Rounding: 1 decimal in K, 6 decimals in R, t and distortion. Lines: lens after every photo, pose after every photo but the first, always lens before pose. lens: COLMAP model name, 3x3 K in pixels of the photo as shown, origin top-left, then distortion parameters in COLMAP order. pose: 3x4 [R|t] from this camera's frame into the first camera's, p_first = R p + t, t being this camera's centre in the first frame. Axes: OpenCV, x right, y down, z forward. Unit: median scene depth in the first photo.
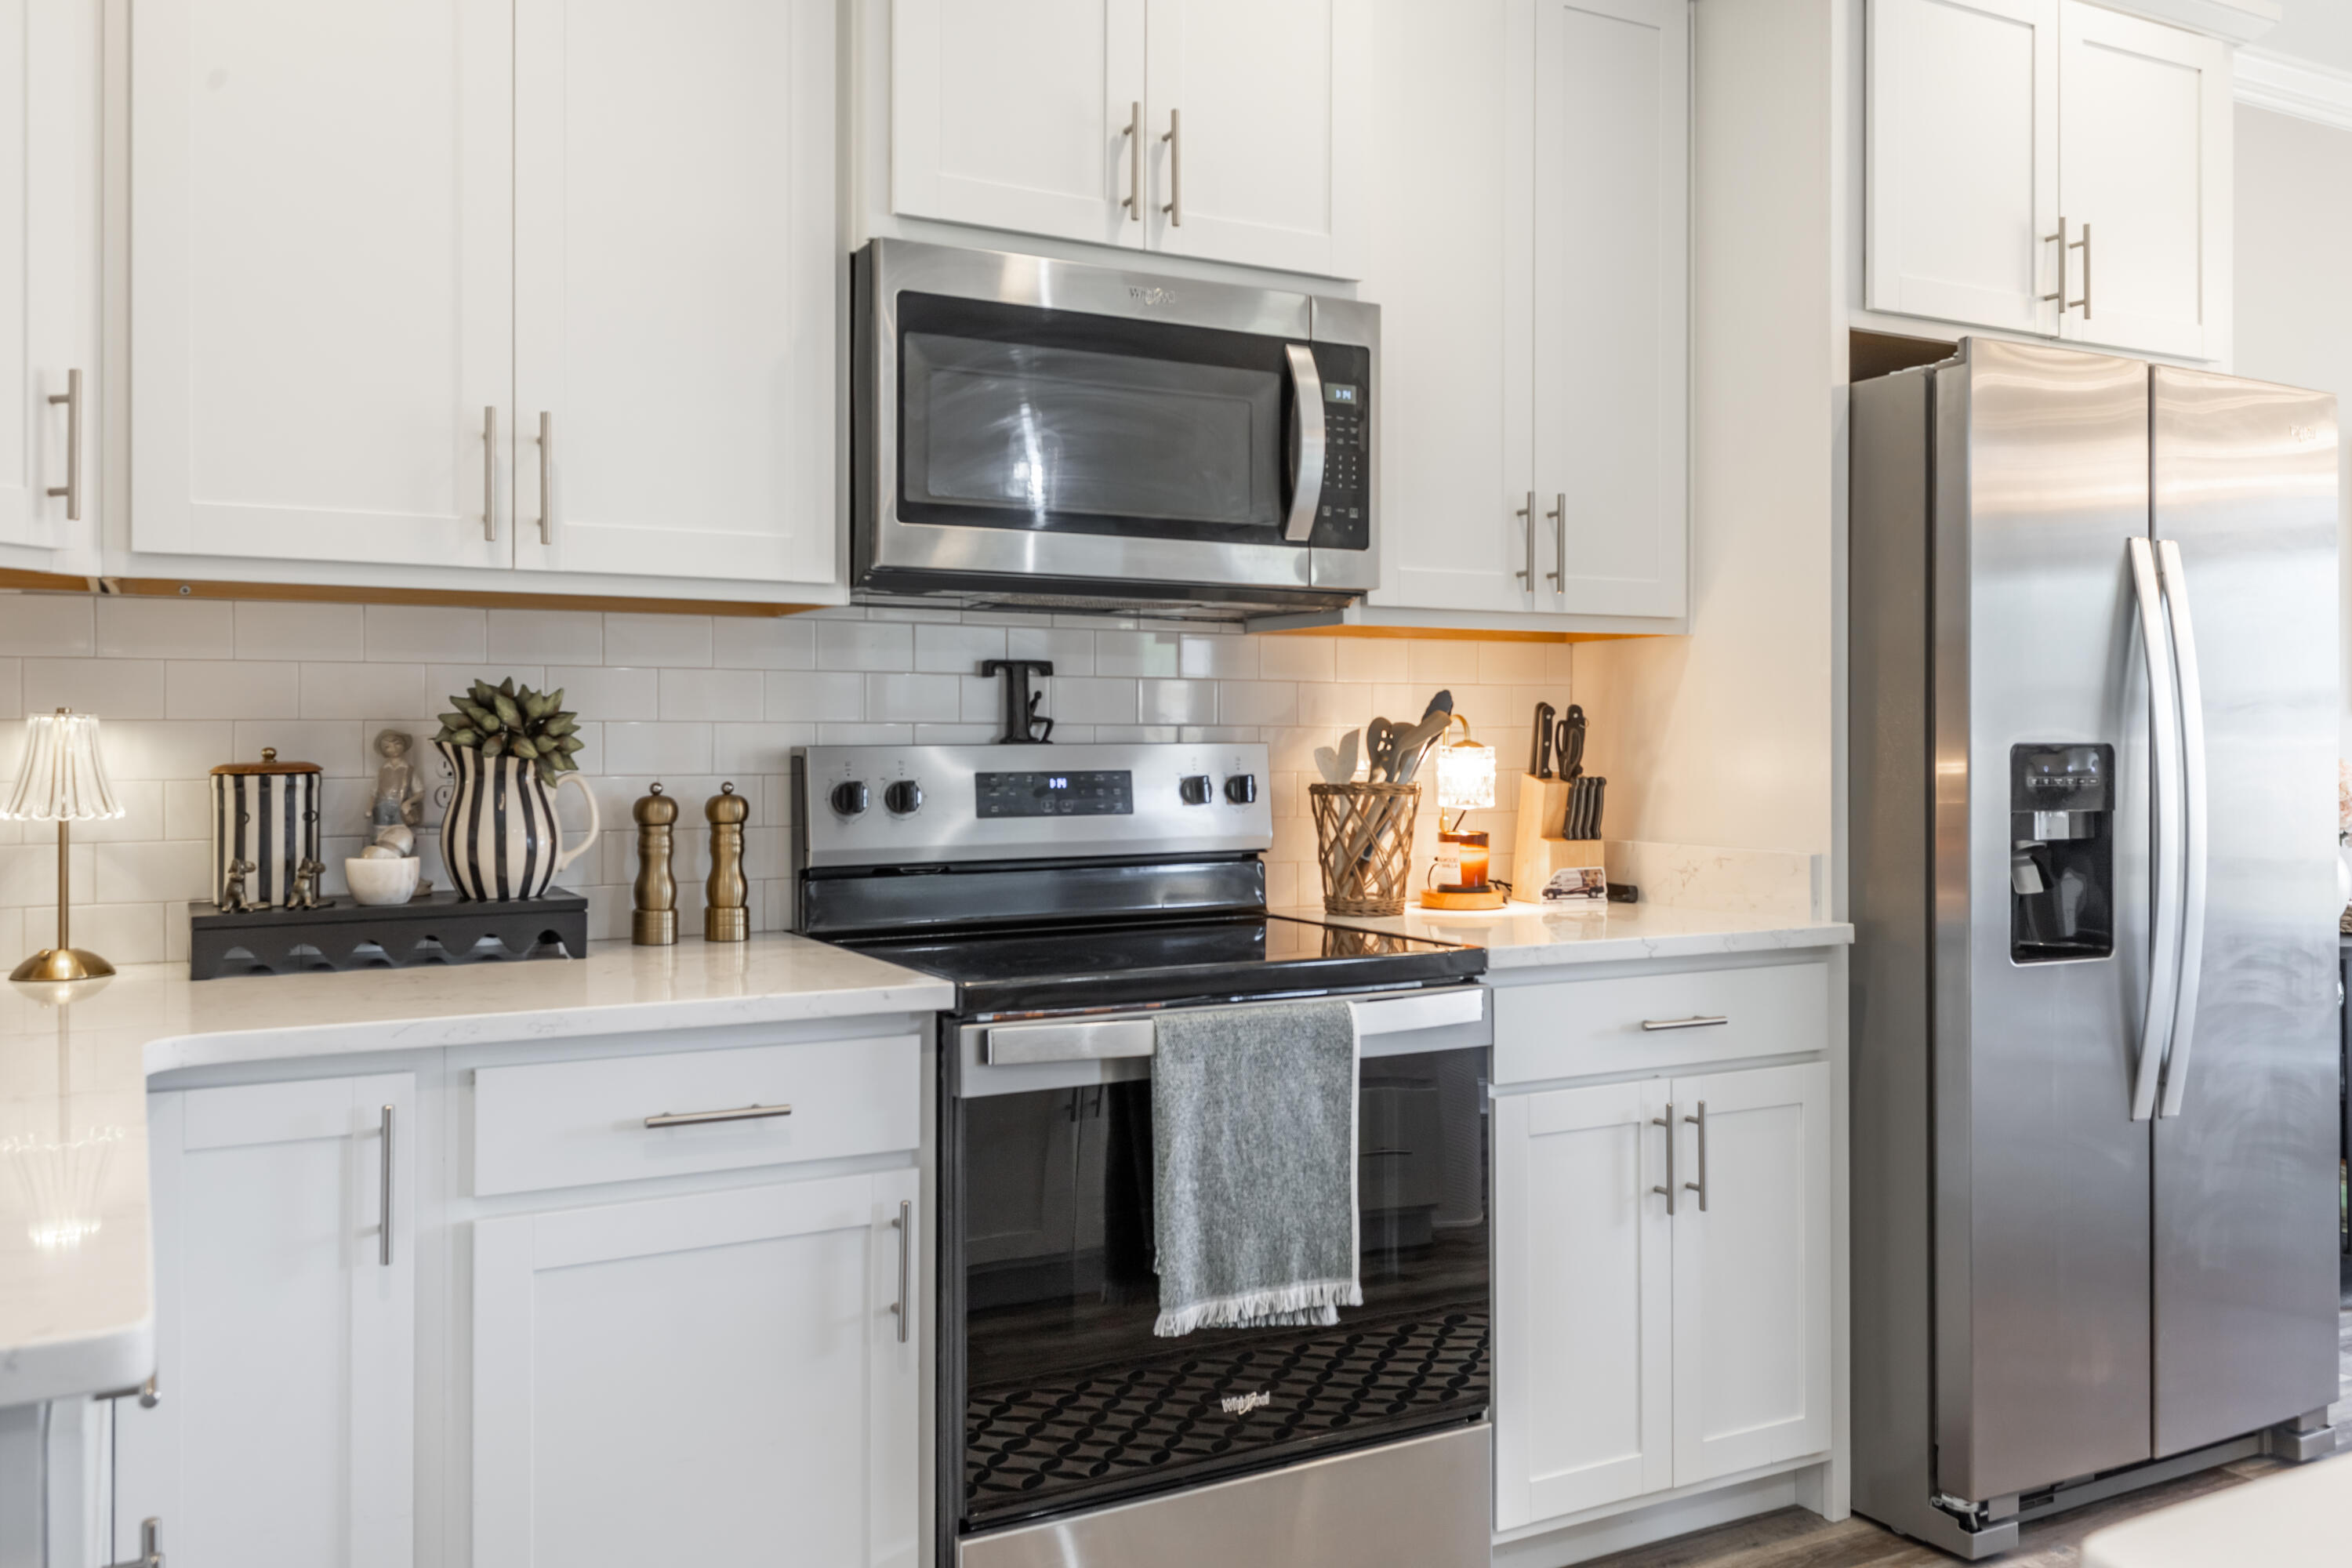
lens RADIAL K [[1885.0, 0, 1177.7], [0, 1885.0, 771.1], [0, 0, 1]] dist [0.003684, 0.000565]
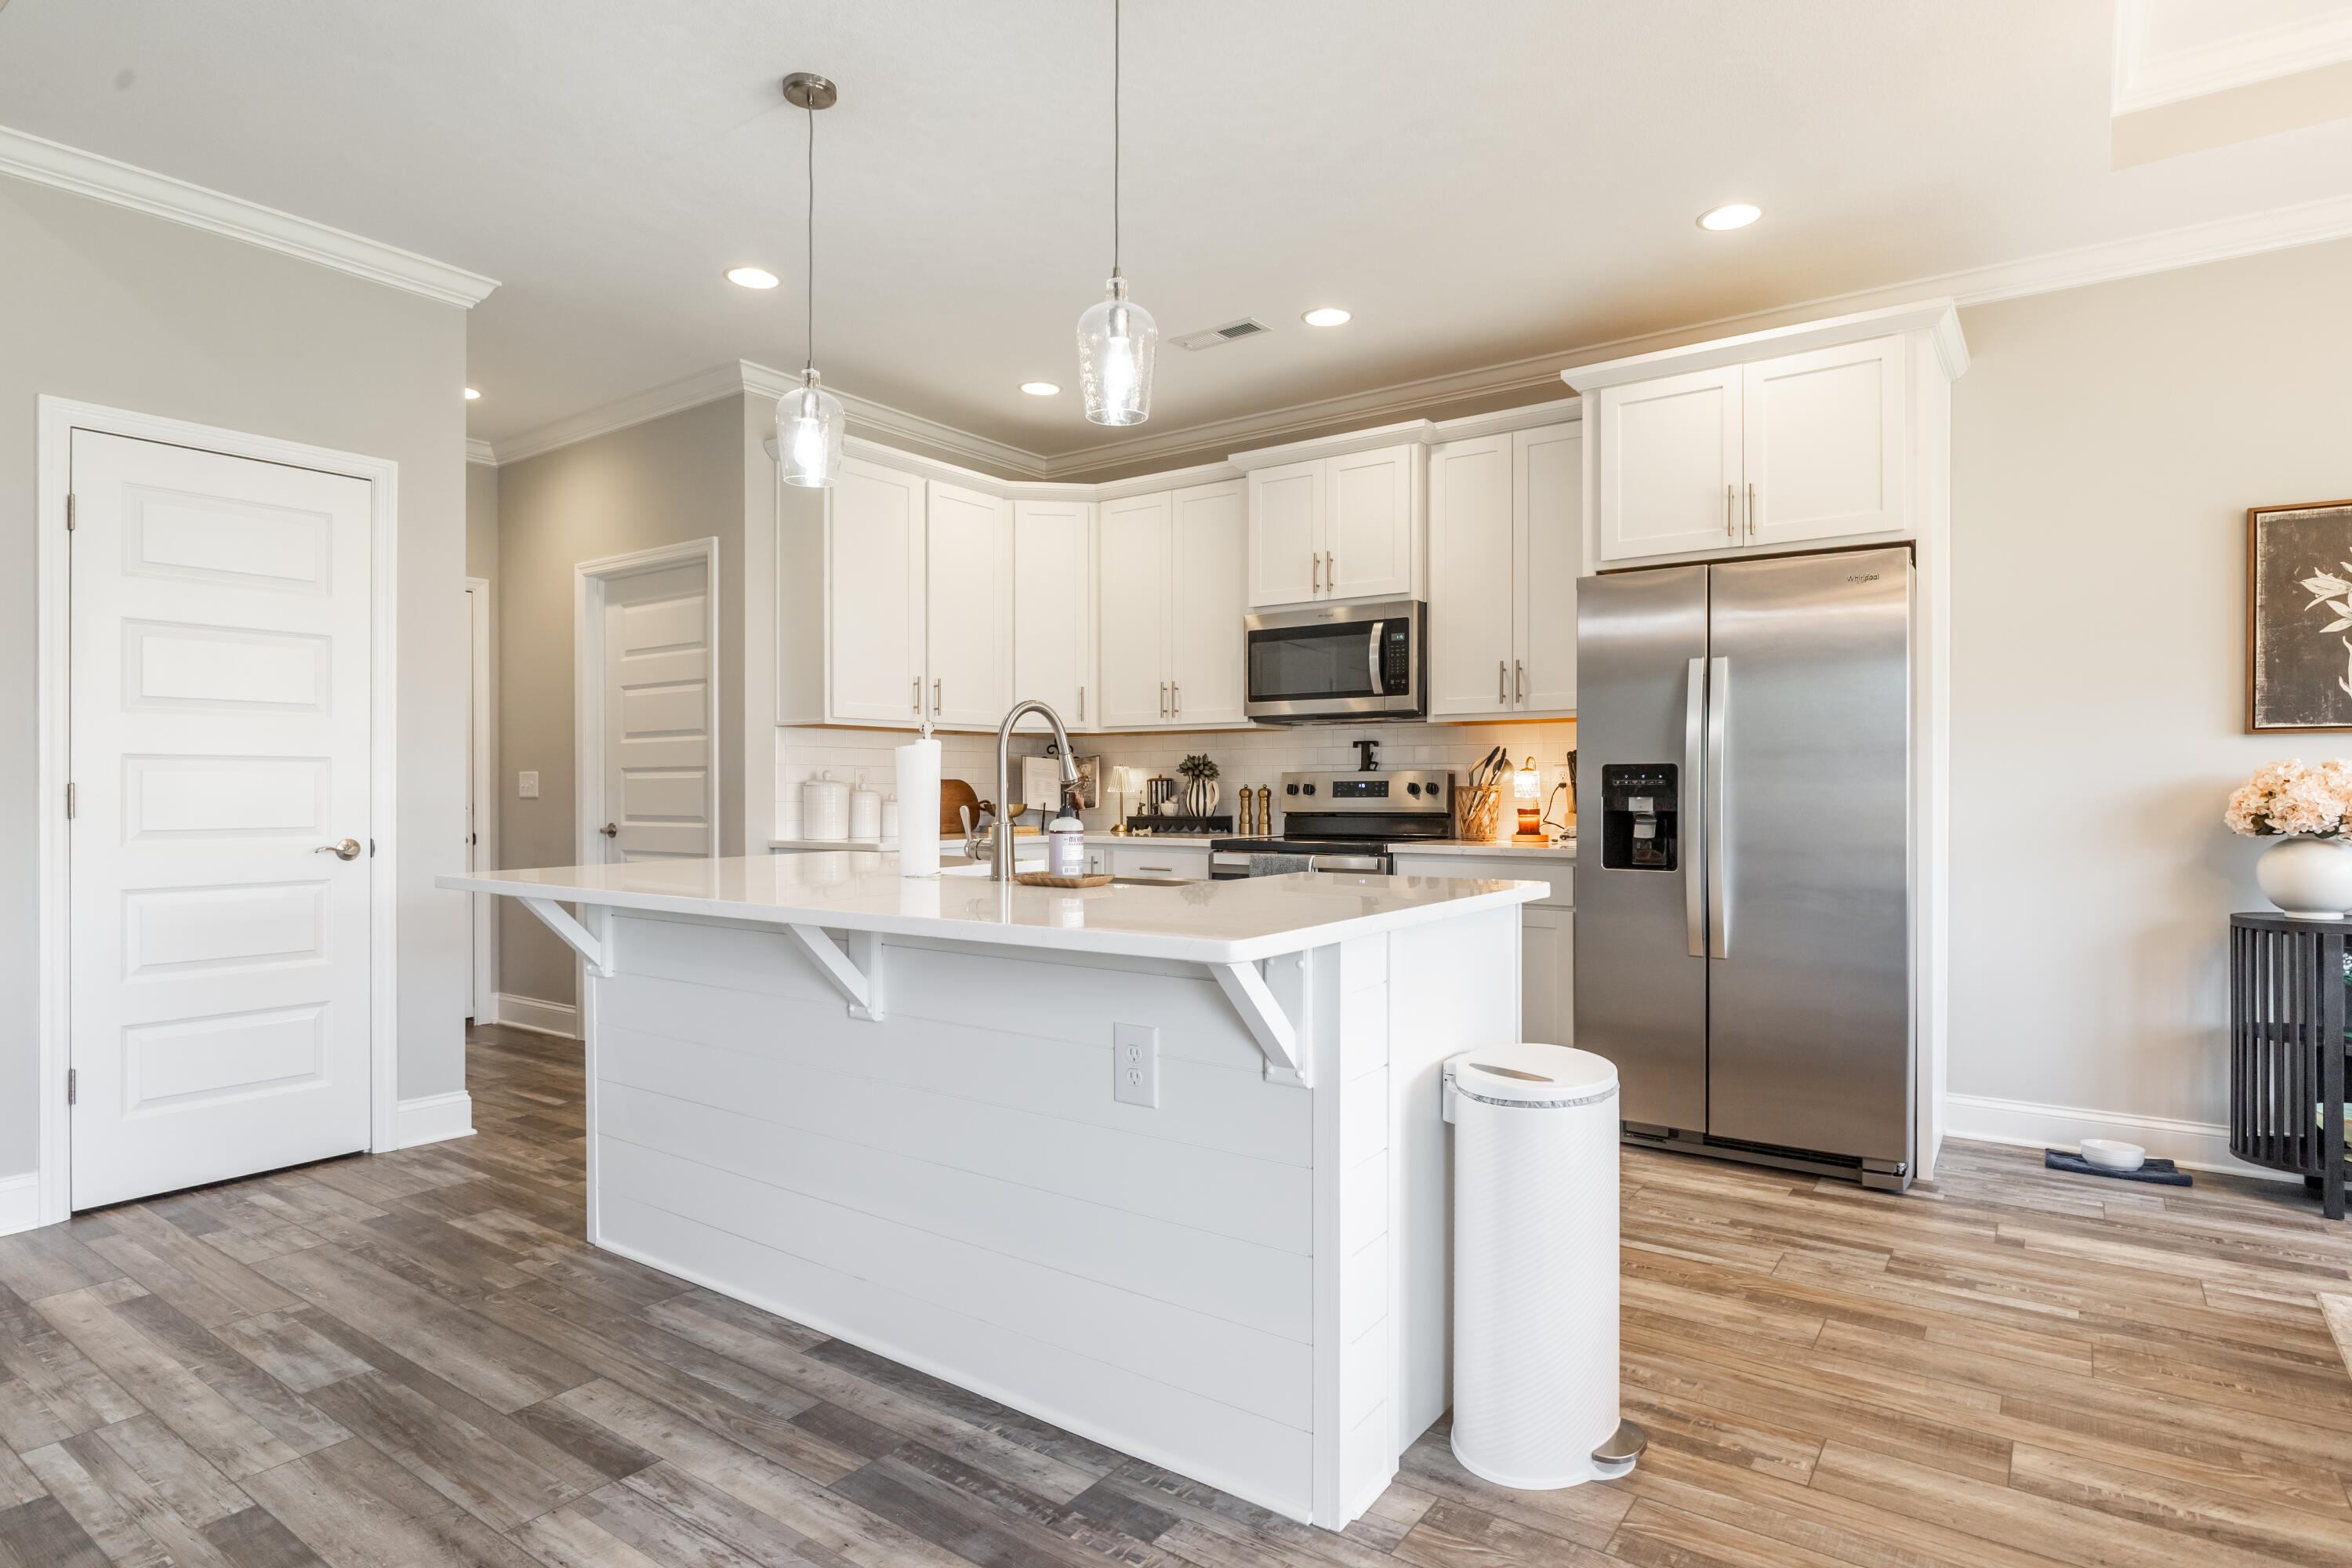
lens RADIAL K [[1234.6, 0, 1211.6], [0, 1234.6, 786.2], [0, 0, 1]] dist [-0.007371, -0.000744]
pose [[0.444835, 0.000348, -0.895613, 1.585621], [-0.008609, 0.999955, -0.003887, 0.017817], [0.895571, 0.009439, 0.444818, 0.005399]]
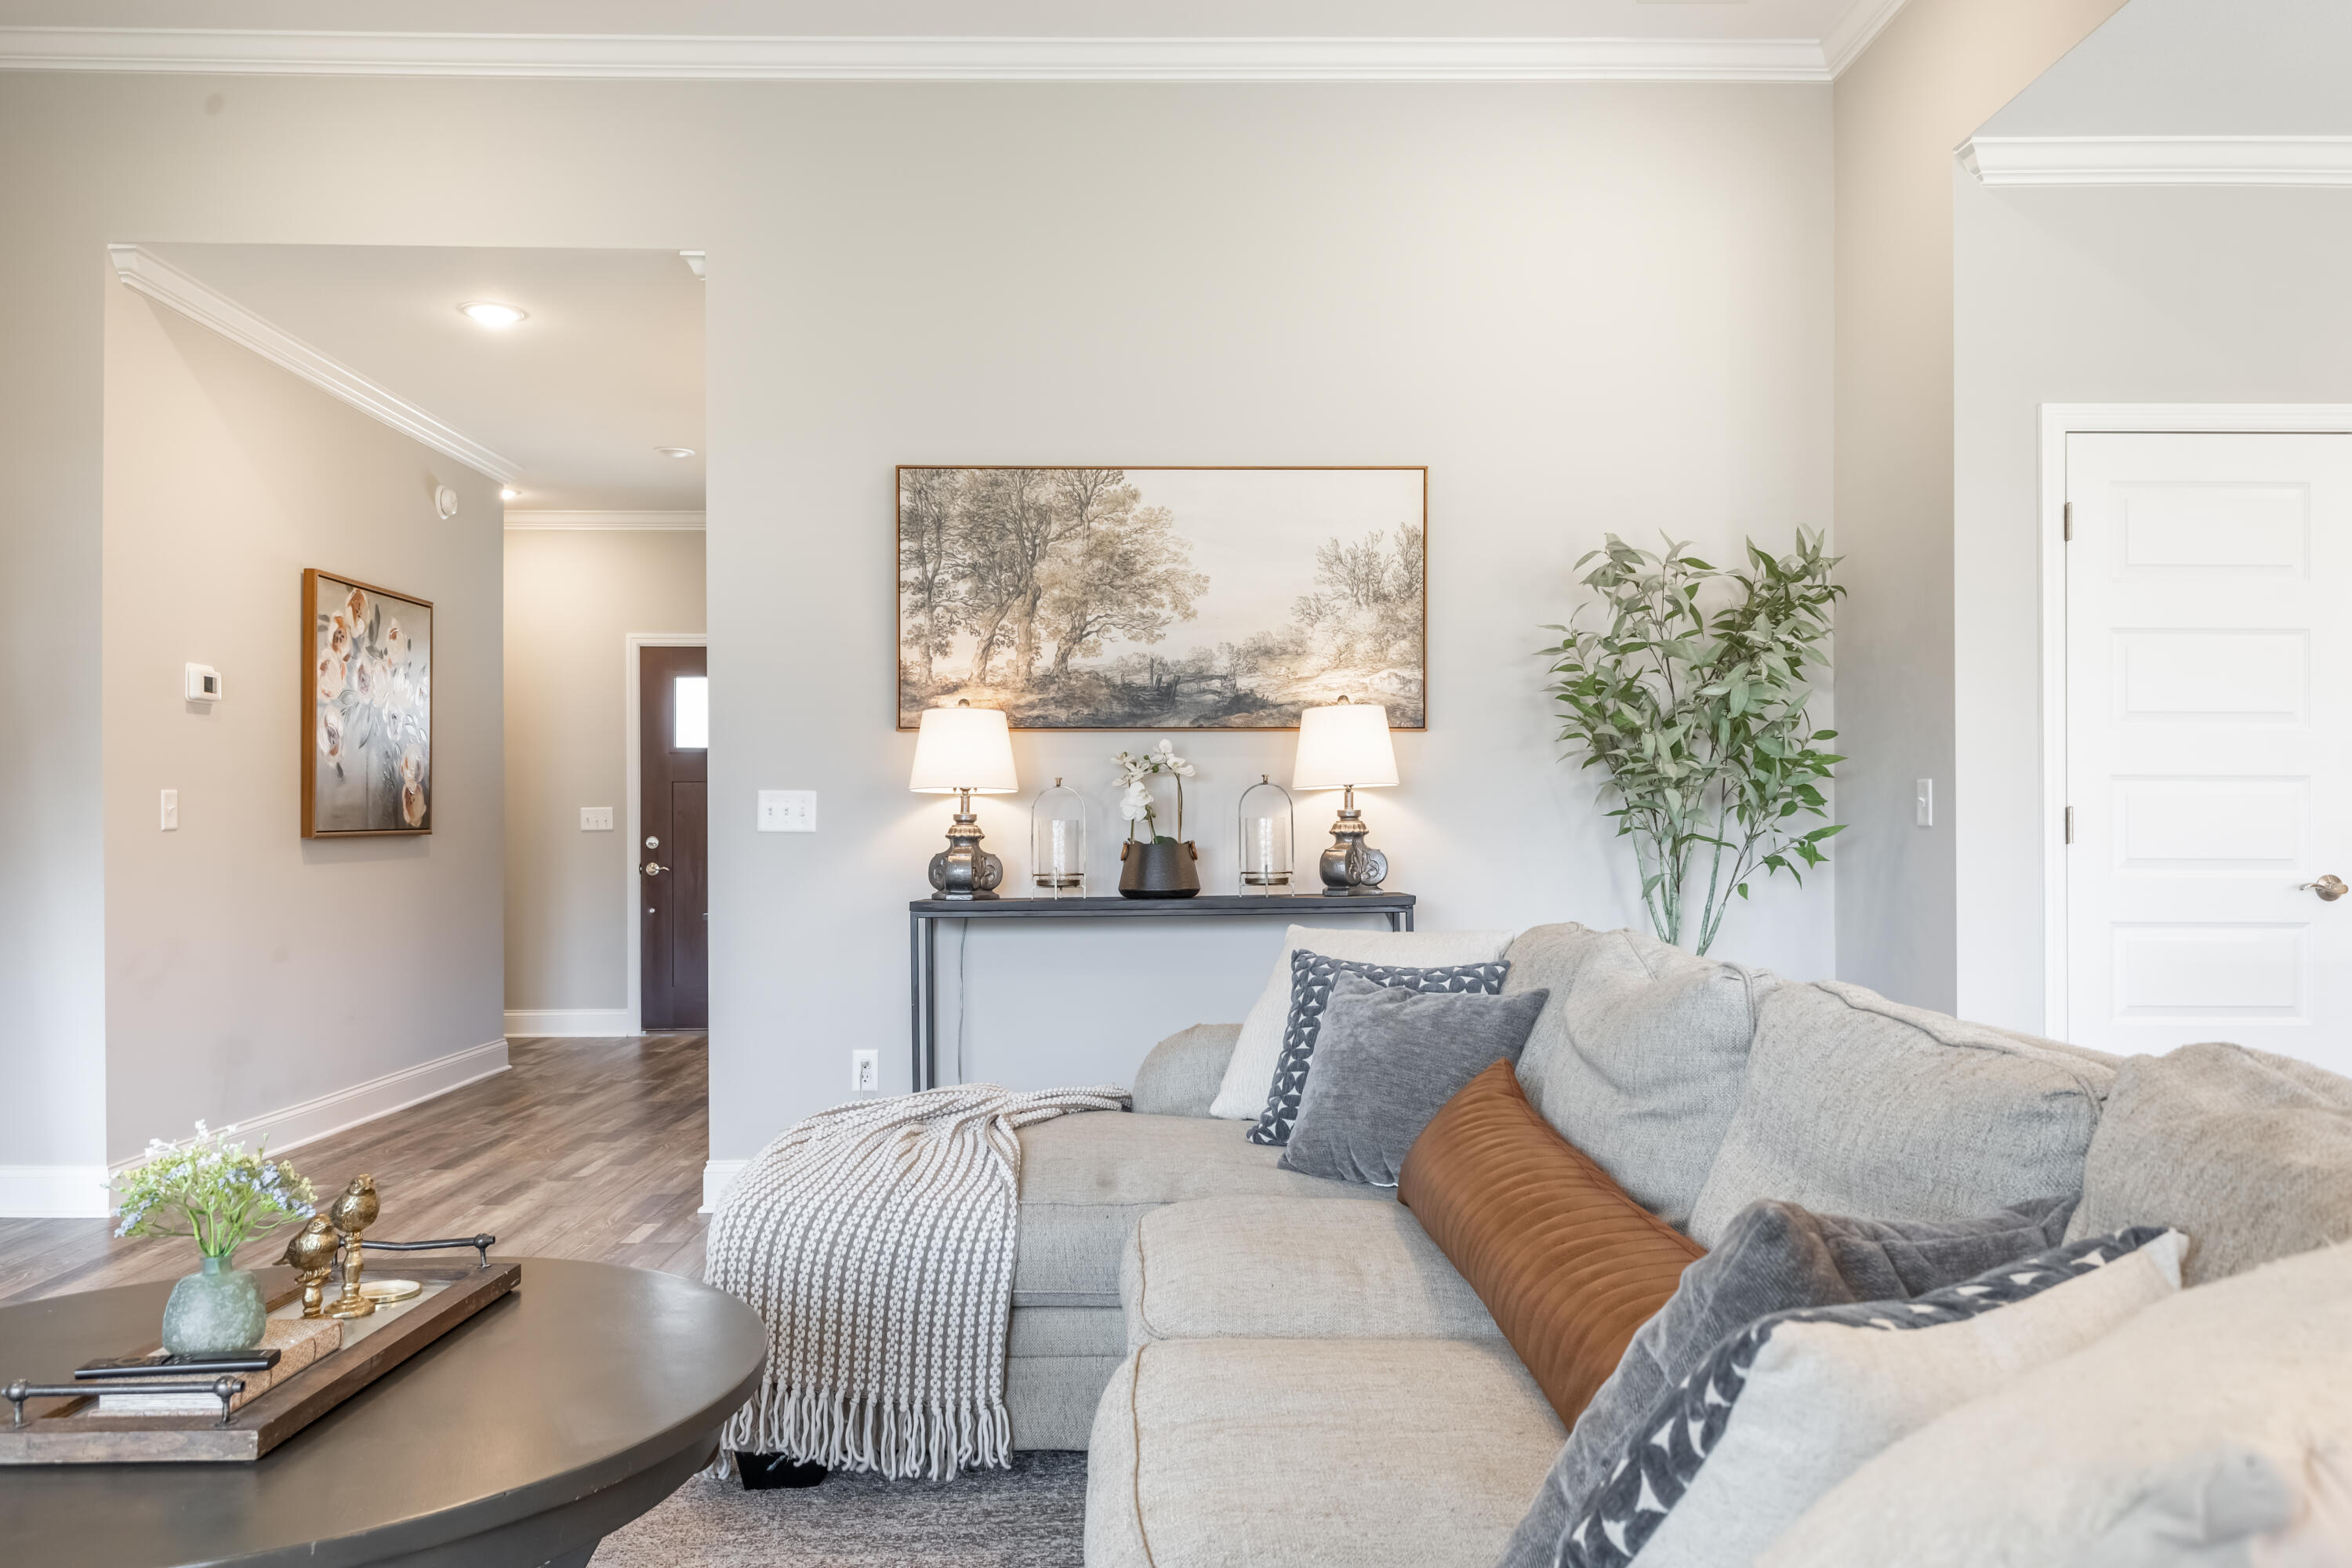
lens RADIAL K [[1666.5, 0, 1199.3], [0, 1666.5, 811.1], [0, 0, 1]] dist [0.035132, -0.016836]
pose [[-0.466919, -0.007724, -0.884266, 1.773038], [-0.008547, 0.999955, -0.004221, 0.038080], [0.884259, 0.005587, -0.466964, -0.451588]]
